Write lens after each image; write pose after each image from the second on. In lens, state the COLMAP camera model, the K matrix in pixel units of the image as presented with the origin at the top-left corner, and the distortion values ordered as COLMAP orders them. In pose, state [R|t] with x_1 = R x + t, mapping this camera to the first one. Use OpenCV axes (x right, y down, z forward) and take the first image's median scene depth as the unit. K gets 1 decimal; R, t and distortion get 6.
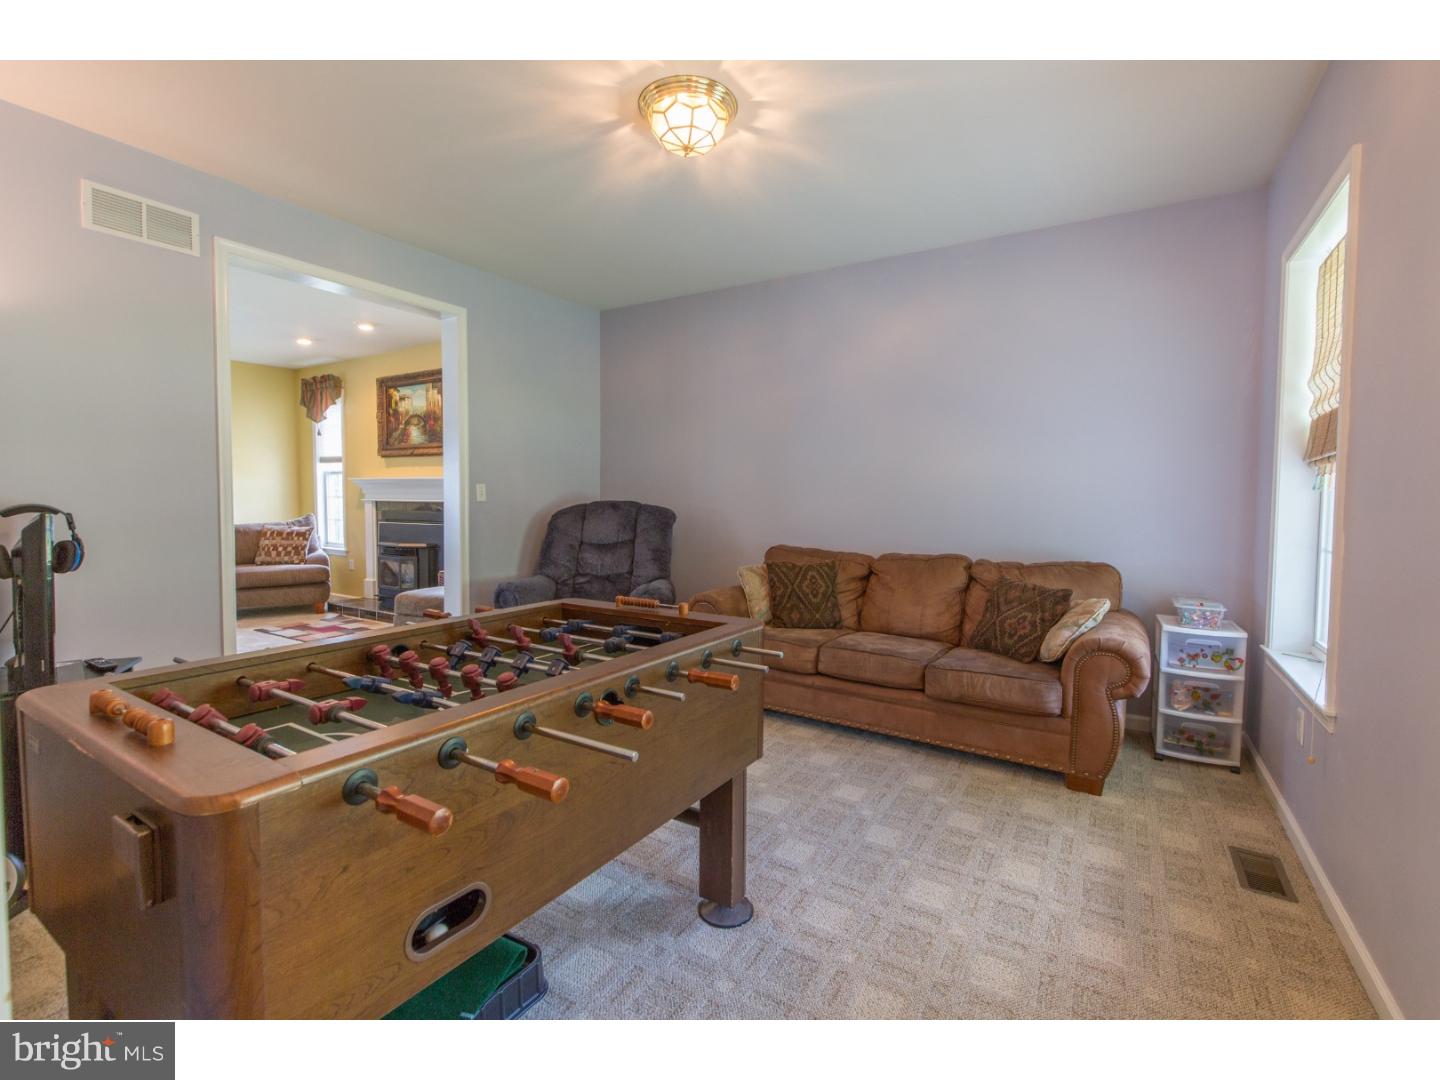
lens RADIAL K [[647.7, 0, 727.1], [0, 647.7, 526.3], [0, 0, 1]] dist [-0.000723, -0.000241]
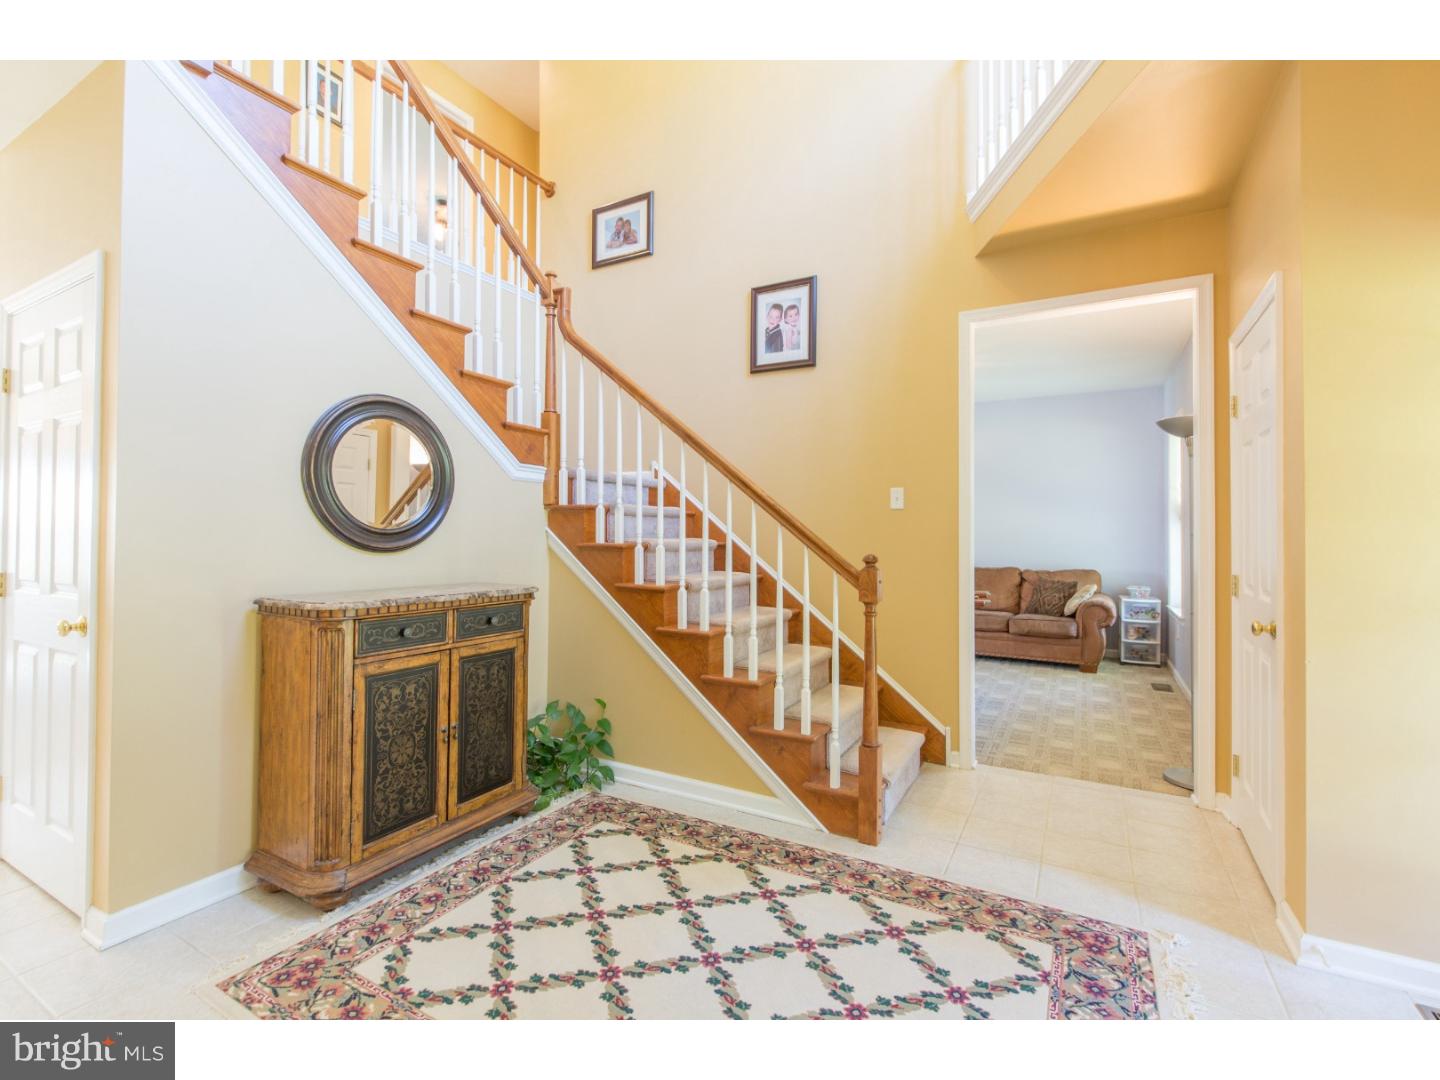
lens RADIAL K [[647.7, 0, 727.1], [0, 647.7, 526.3], [0, 0, 1]] dist [-0.000723, -0.000241]
pose [[0.999421, -0.002660, 0.033934, -0.665837], [0.004612, 0.998331, -0.057563, 0.038210], [-0.033724, 0.057686, 0.997765, -1.048689]]
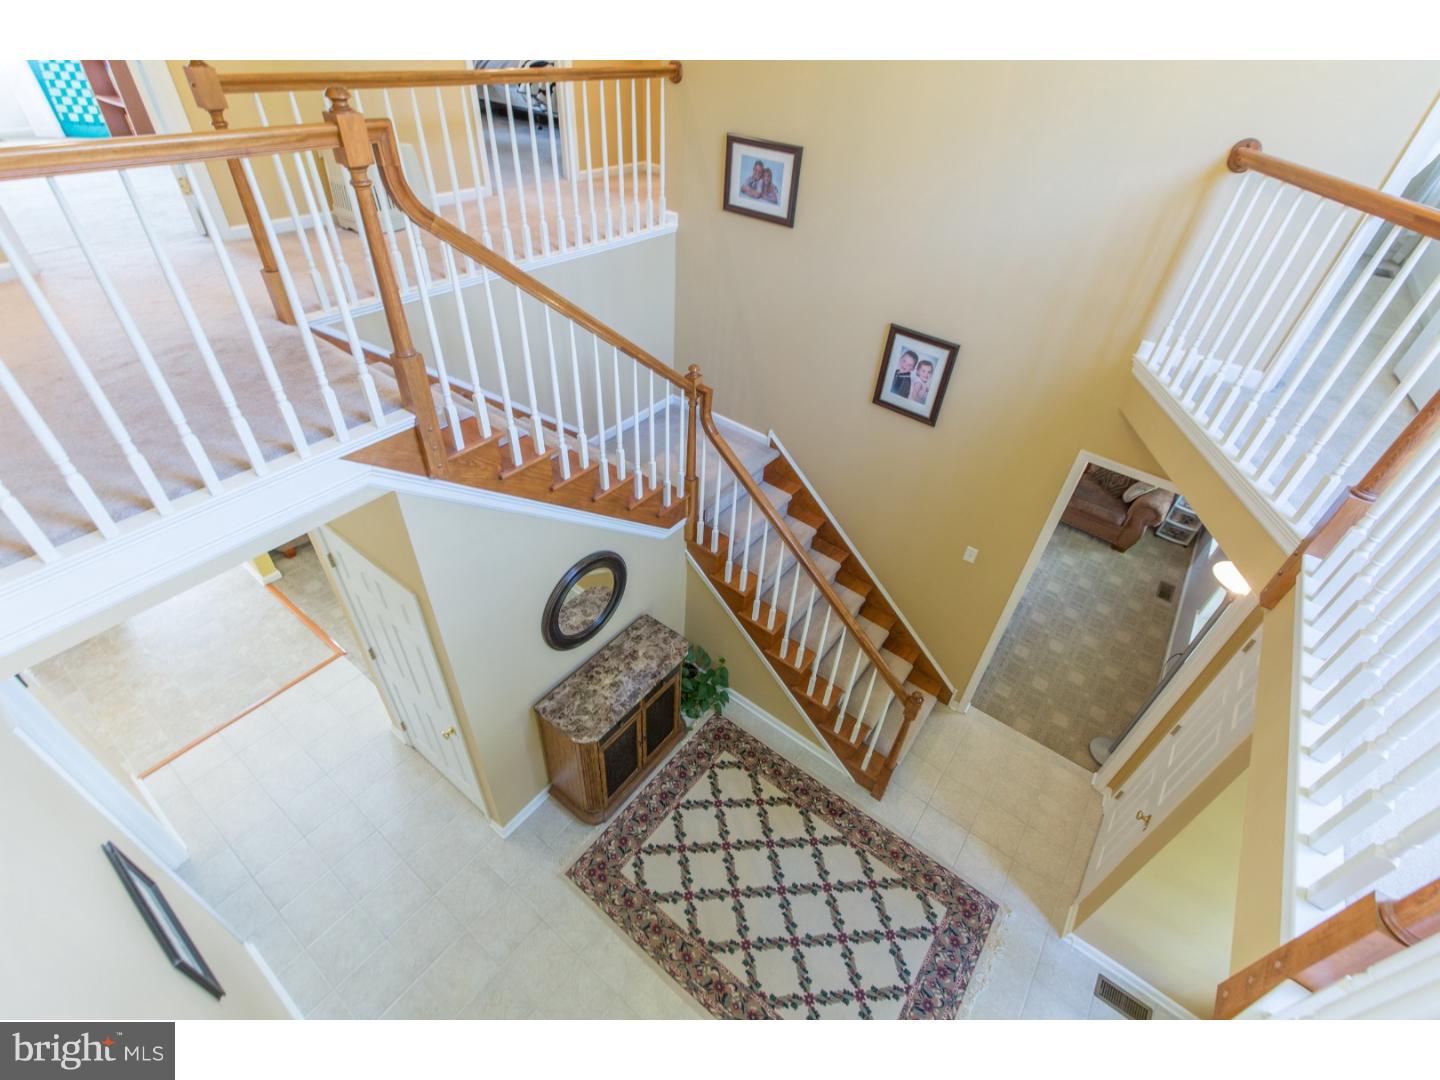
lens RADIAL K [[637.1, 0, 728.4], [0, 637.1, 535.2], [0, 0, 1]] dist [-0.001833, -0.000091]
pose [[0.993238, 0.107079, -0.044869, -0.791300], [-0.059570, 0.801751, 0.594682, -0.953021], [0.099651, -0.587987, 0.802708, -1.035079]]
